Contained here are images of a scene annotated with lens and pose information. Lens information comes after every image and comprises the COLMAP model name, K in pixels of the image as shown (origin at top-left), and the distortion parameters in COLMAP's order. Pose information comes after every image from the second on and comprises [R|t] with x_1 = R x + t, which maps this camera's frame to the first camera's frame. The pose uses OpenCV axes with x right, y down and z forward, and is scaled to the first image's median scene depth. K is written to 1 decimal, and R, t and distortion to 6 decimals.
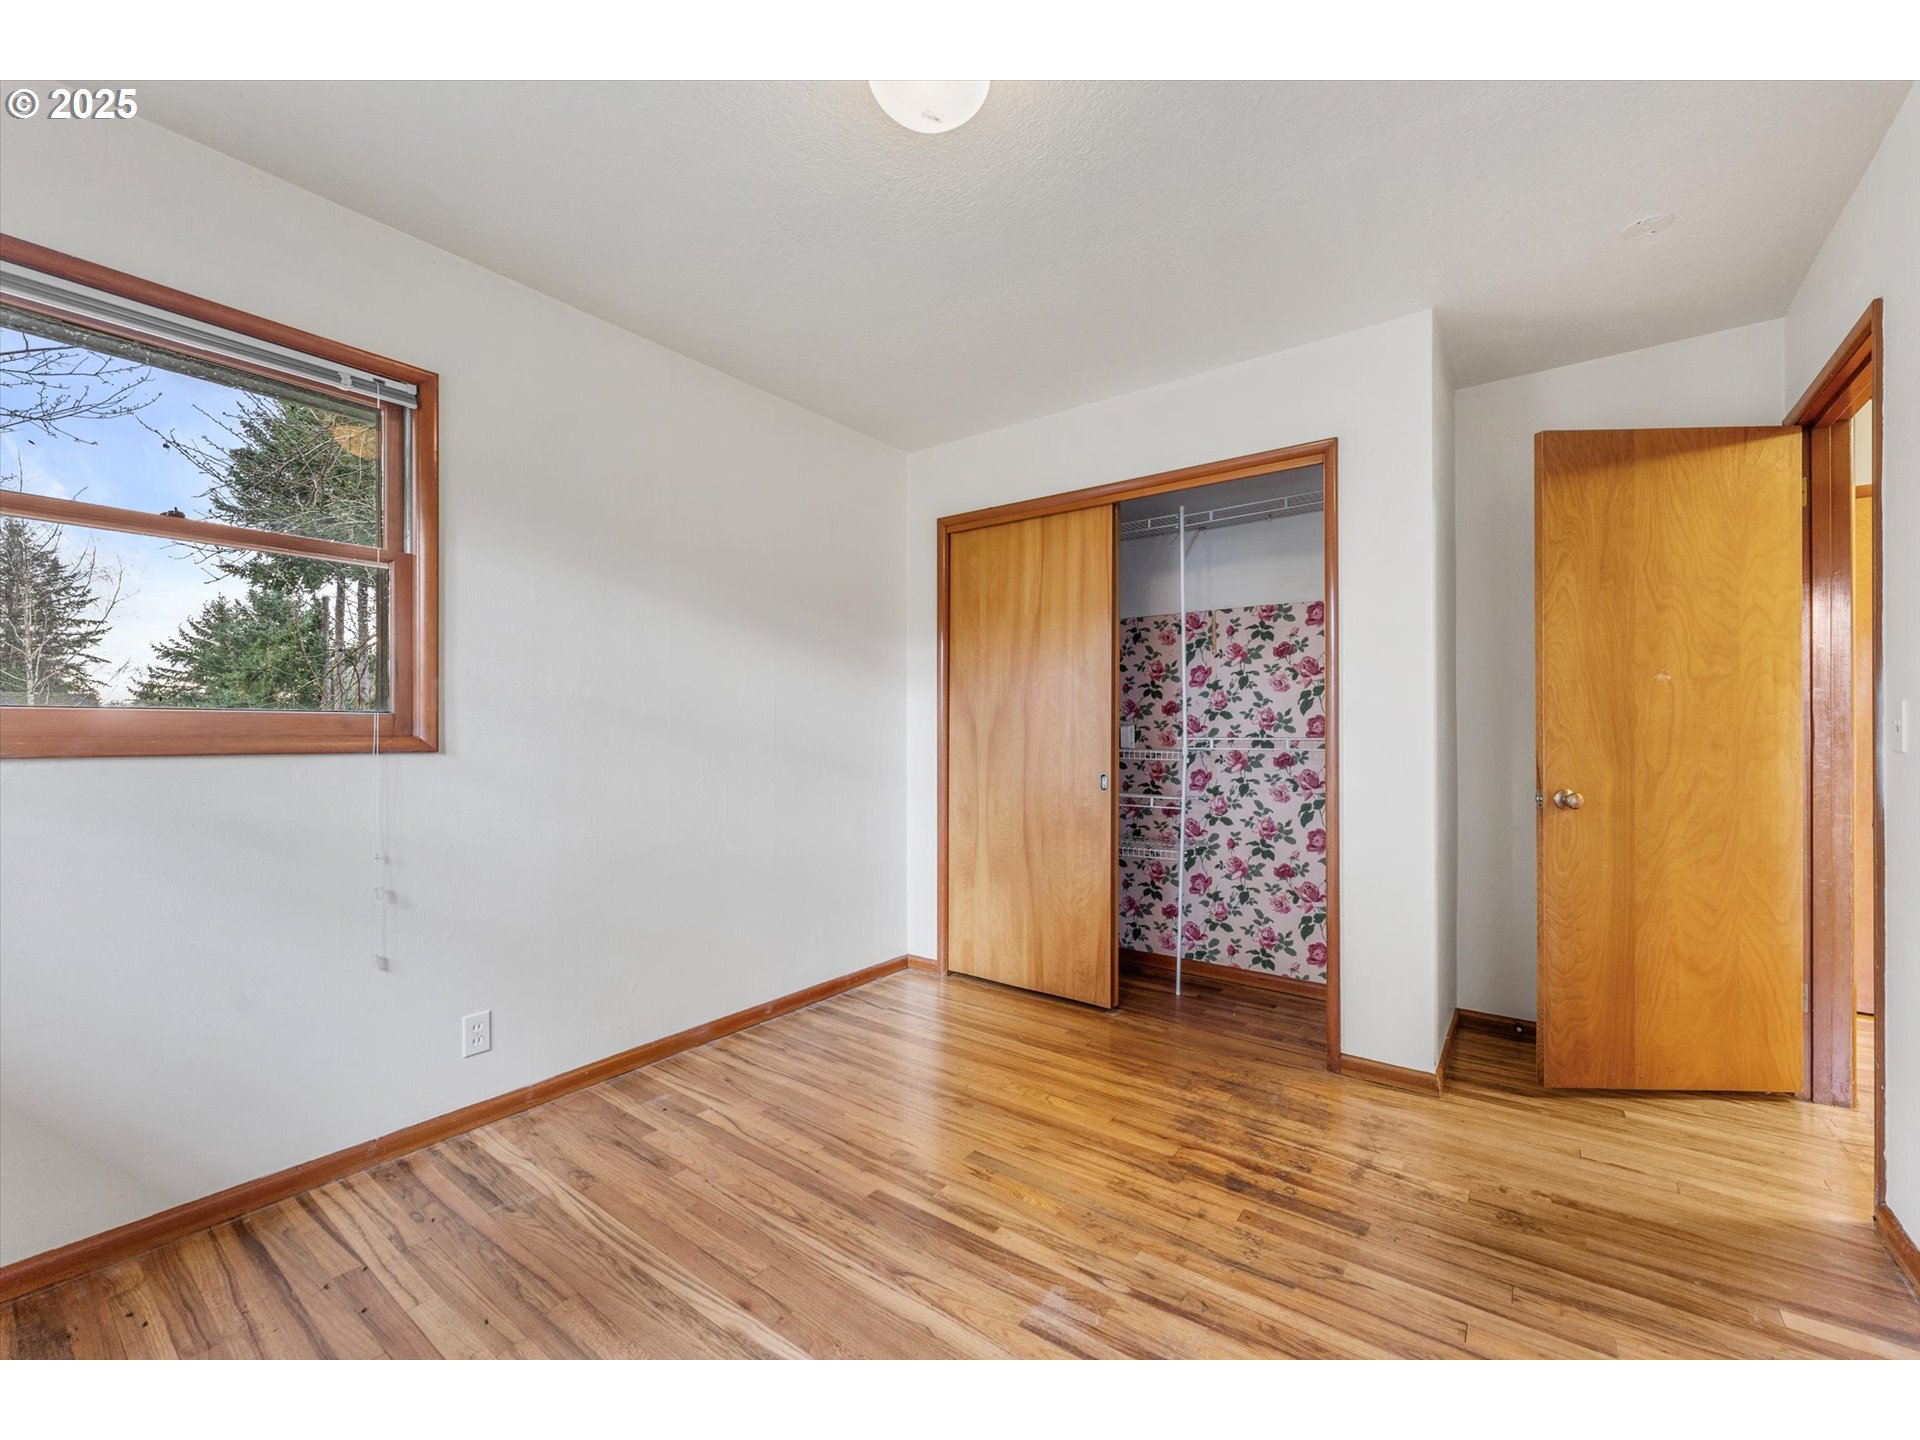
lens RADIAL K [[803.4, 0, 948.4], [0, 803.4, 726.8], [0, 0, 1]] dist [0.004454, 0.000666]
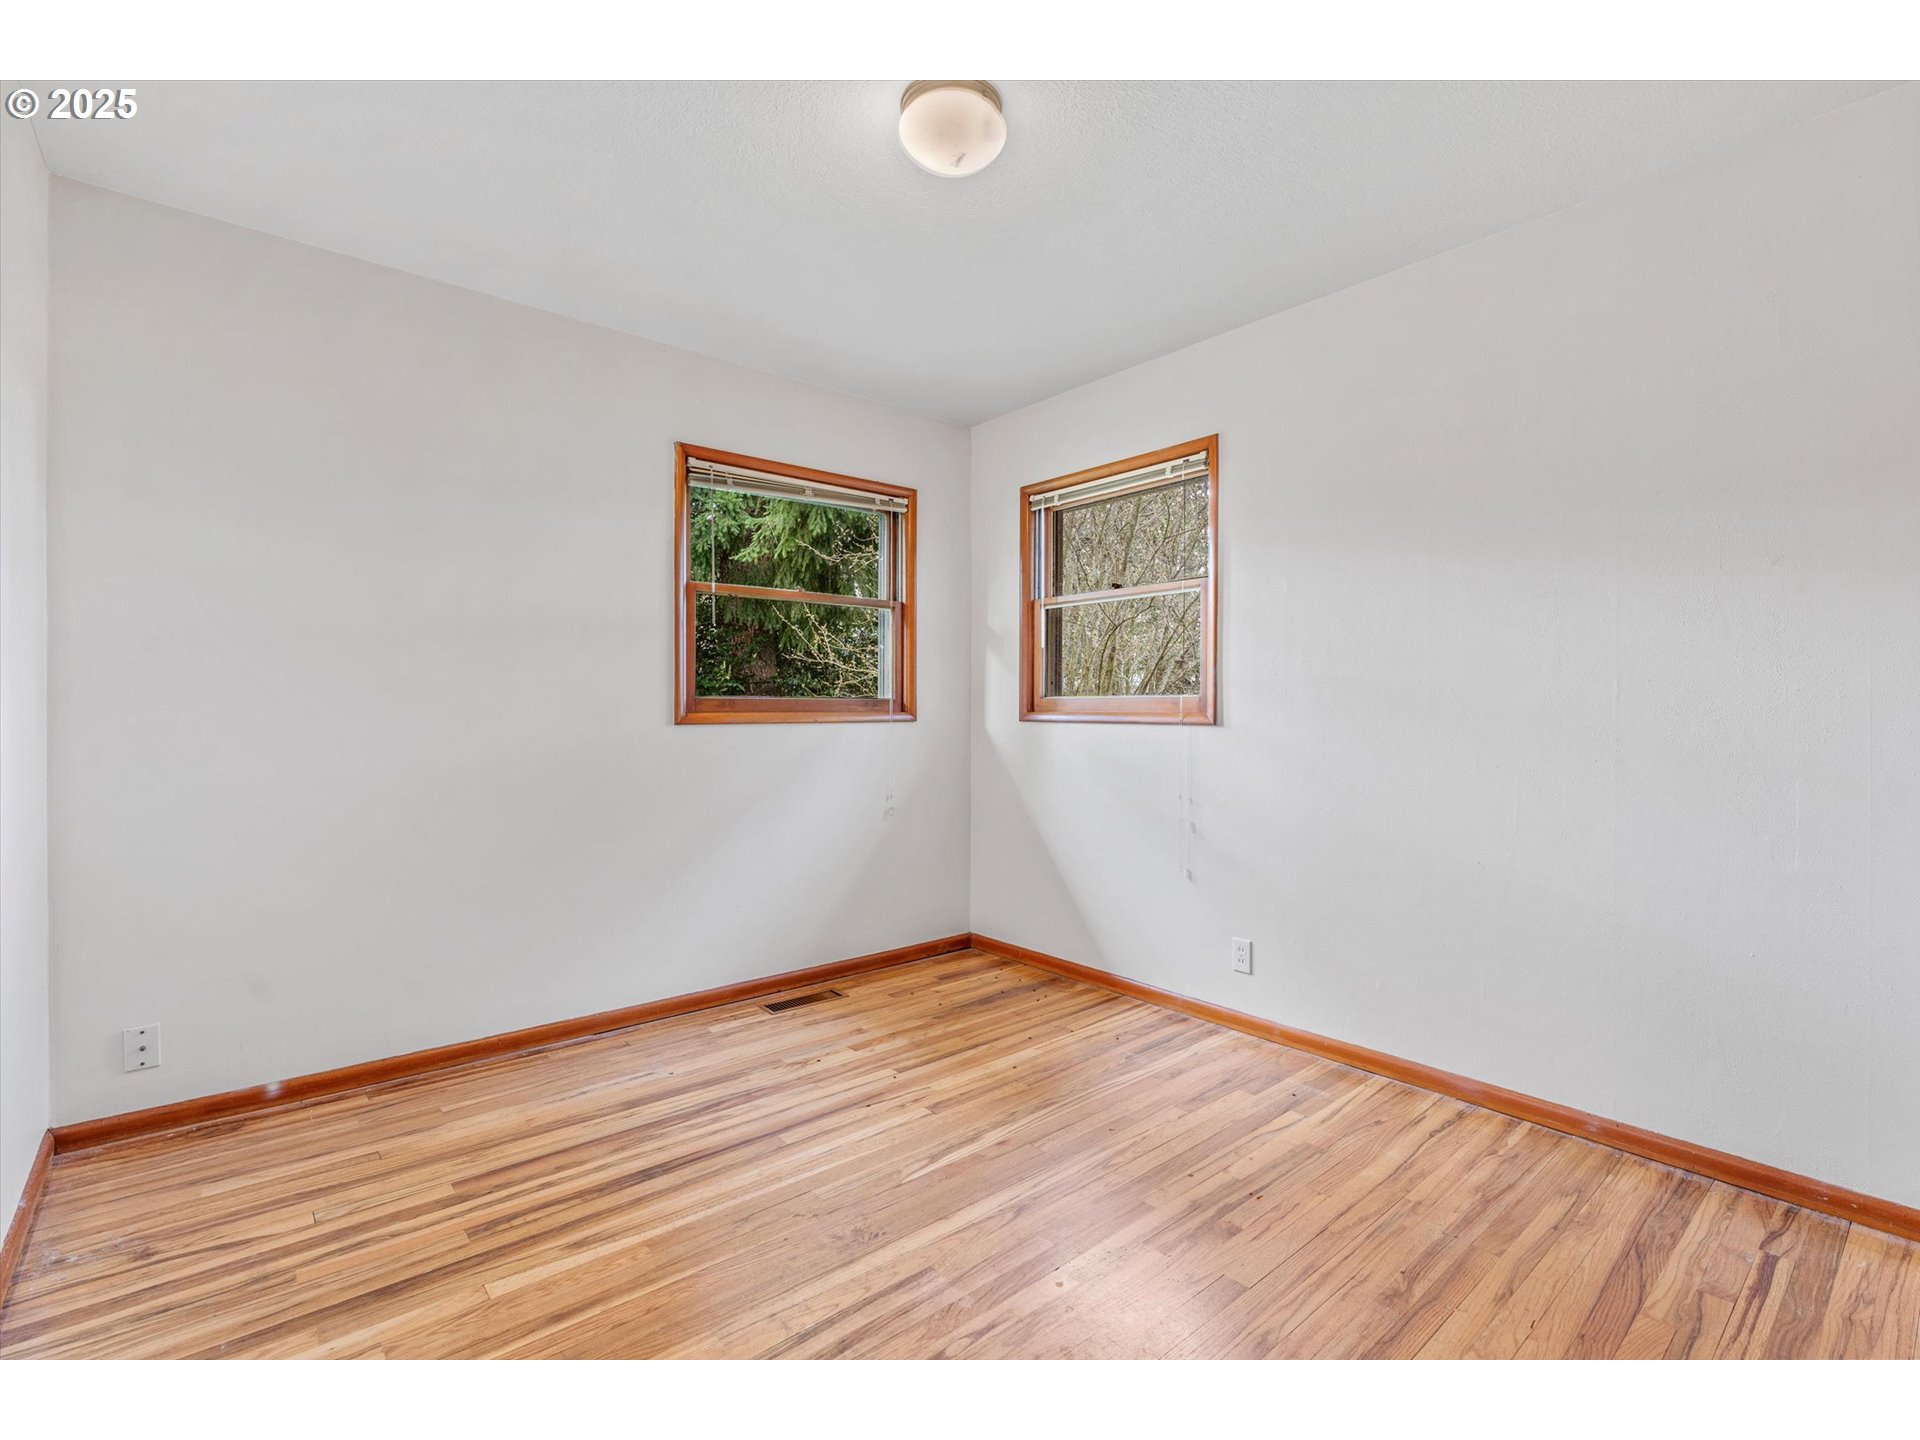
lens RADIAL K [[852.9, 0, 939.5], [0, 852.9, 711.5], [0, 0, 1]] dist [0.001034, -0.000406]
pose [[-0.215789, -0.000449, -0.976440, 0.836625], [-0.001342, 0.999999, -0.000164, 0.011755], [0.976439, 0.001275, -0.215789, 0.891407]]
